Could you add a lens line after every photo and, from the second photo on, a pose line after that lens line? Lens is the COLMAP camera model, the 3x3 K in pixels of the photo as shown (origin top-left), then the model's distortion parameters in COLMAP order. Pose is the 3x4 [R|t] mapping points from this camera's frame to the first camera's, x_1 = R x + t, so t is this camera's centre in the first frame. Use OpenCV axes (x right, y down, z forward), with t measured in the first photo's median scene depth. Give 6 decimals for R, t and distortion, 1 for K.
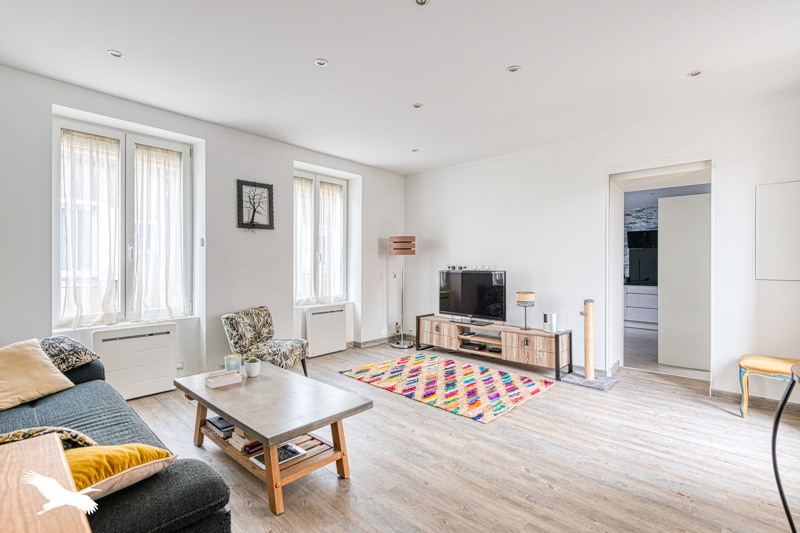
lens RADIAL K [[378.8, 0, 402.1], [0, 378.8, 265.3], [0, 0, 1]] dist [0.012723, 0.000096]
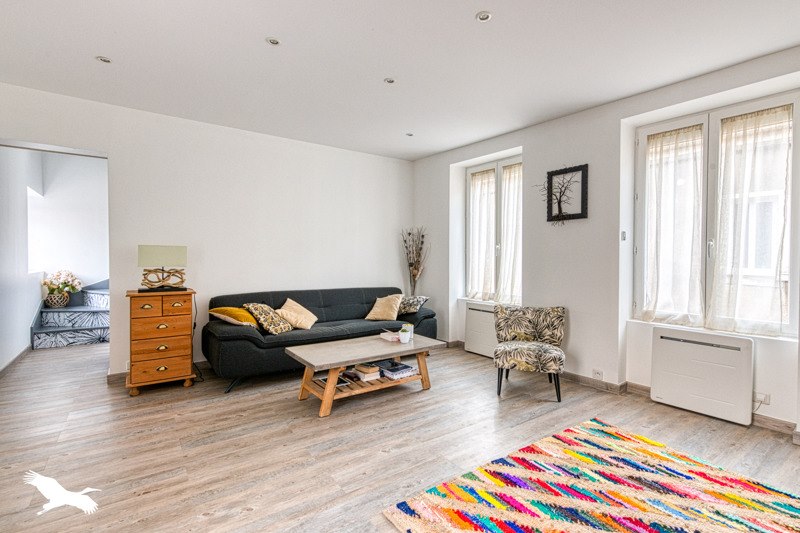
lens RADIAL K [[378.8, 0, 402.3], [0, 378.8, 264.5], [0, 0, 1]] dist [0.012723, 0.000096]
pose [[-0.190385, 0.018183, -0.981541, 0.594568], [-0.015803, 0.999642, 0.021583, -0.005033], [0.981582, 0.019620, -0.190029, 0.824368]]
